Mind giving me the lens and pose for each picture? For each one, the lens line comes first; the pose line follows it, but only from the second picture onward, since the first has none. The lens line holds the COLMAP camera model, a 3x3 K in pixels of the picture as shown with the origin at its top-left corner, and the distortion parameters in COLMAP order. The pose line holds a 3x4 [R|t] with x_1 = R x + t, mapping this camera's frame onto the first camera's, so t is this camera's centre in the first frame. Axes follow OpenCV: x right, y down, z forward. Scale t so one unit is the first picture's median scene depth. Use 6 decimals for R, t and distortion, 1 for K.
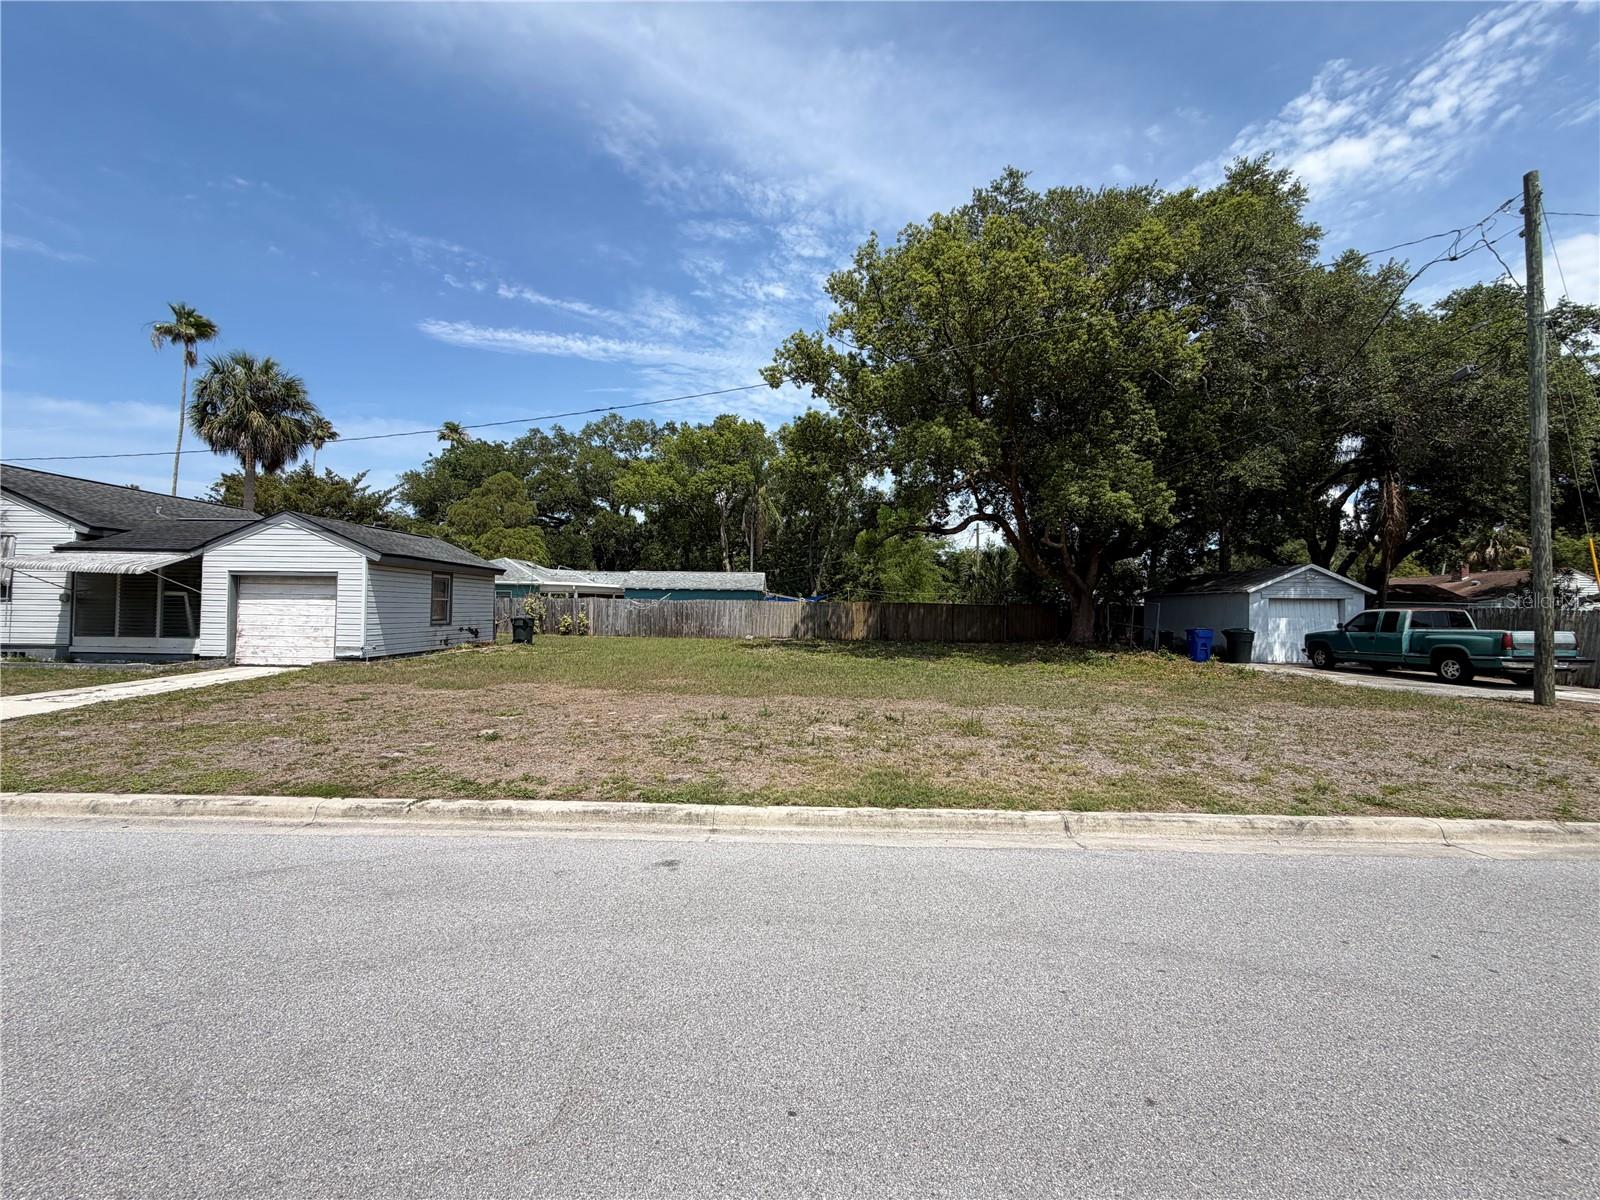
lens RADIAL K [[633.2, 0, 791.4], [0, 633.2, 599.0], [0, 0, 1]] dist [0.000222, -0.000053]
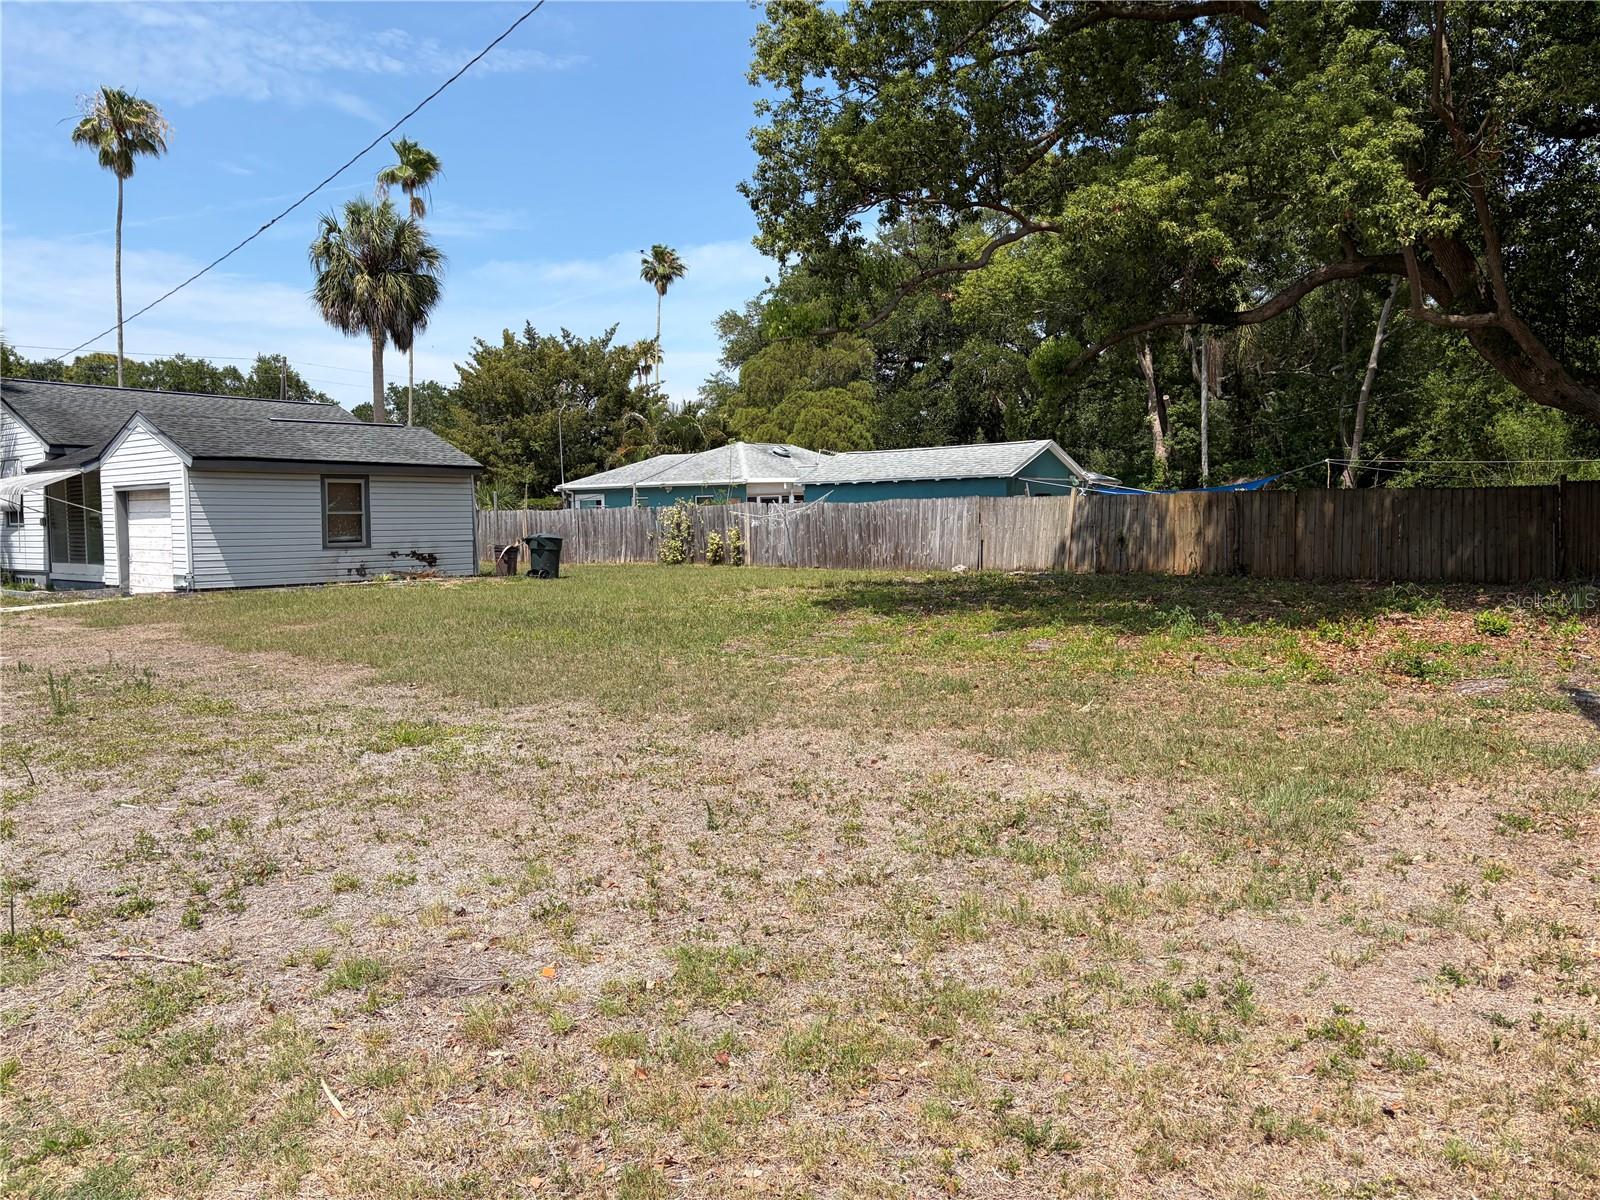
lens RADIAL K [[1214.8, 0, 799.8], [0, 1214.8, 575.3], [0, 0, 1]] dist [0.043968, -0.003339]
pose [[0.773445, 0.006034, -0.633835, 0.735343], [0.032634, 0.998249, 0.049326, 0.019575], [0.633023, -0.058836, 0.771894, 0.234825]]
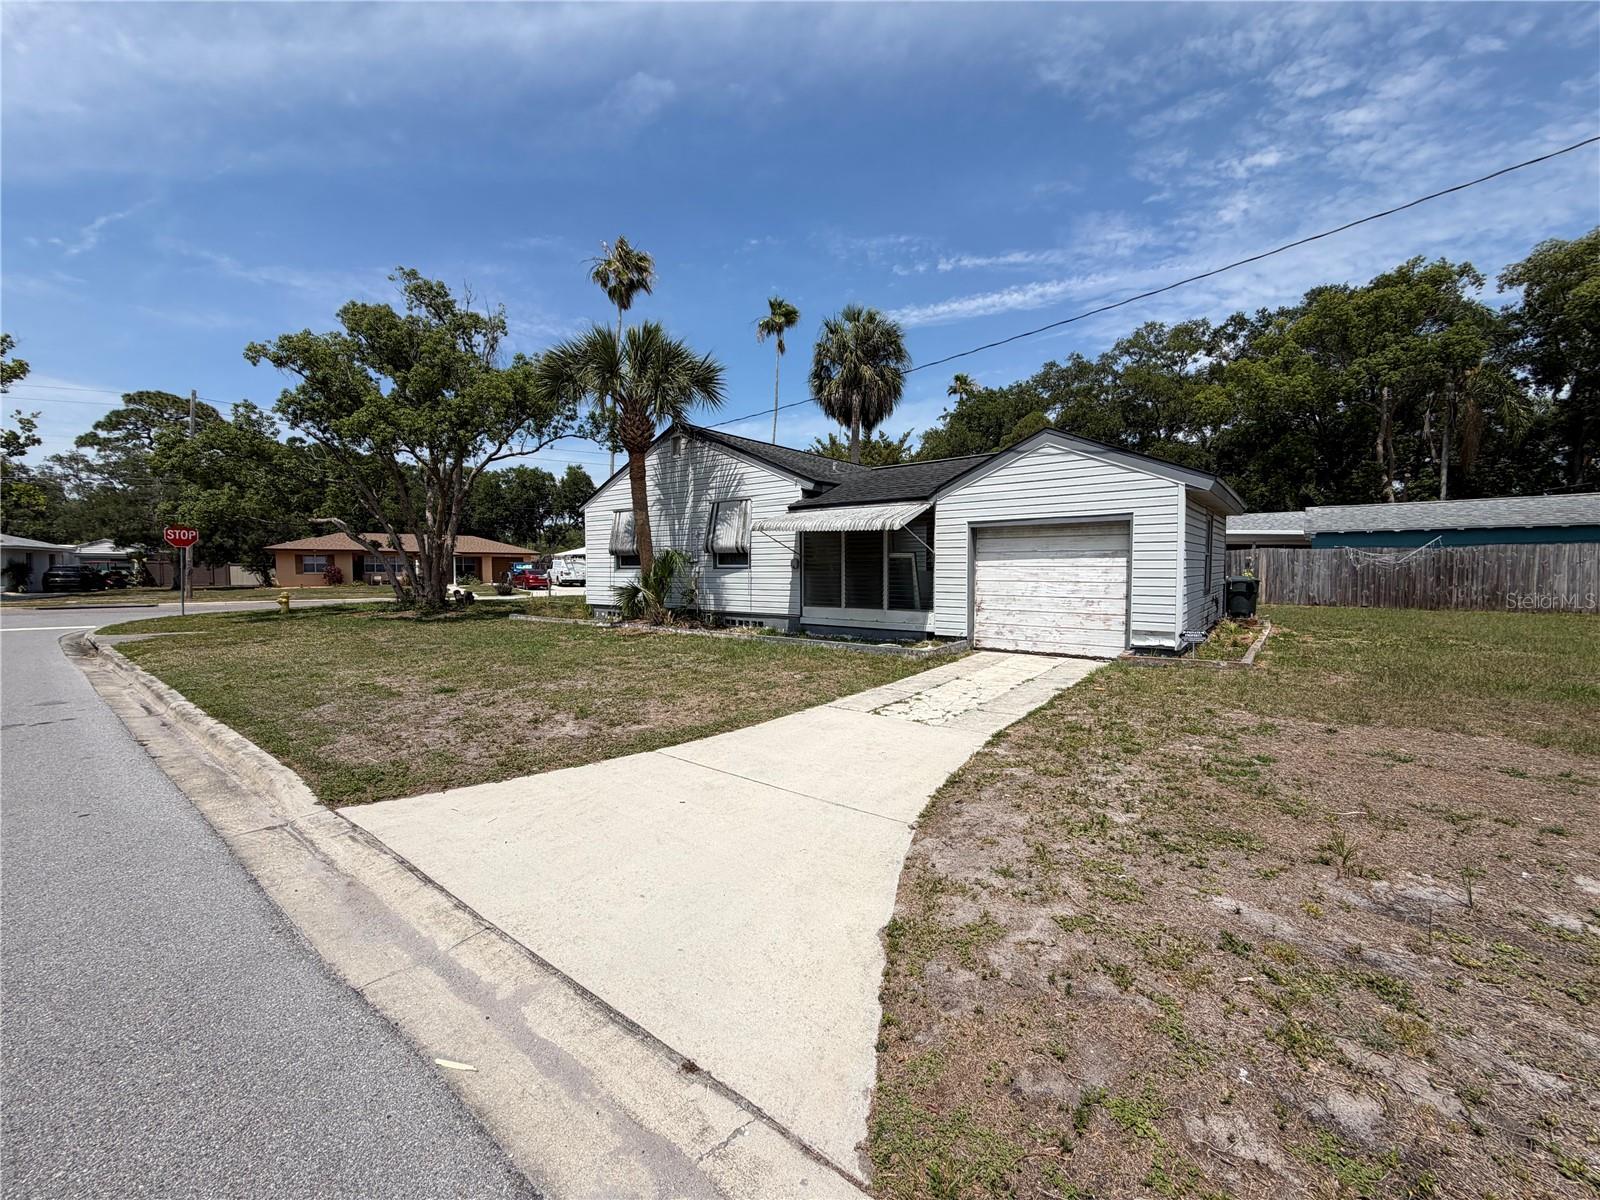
lens RADIAL K [[646.8, 0, 795.2], [0, 646.8, 581.9], [0, 0, 1]] dist [0.001418, 0.000057]
pose [[0.785276, -0.003832, -0.619134, -0.471404], [0.028717, 0.999130, 0.030239, -0.002669], [0.618479, -0.041525, 0.784703, 0.225822]]
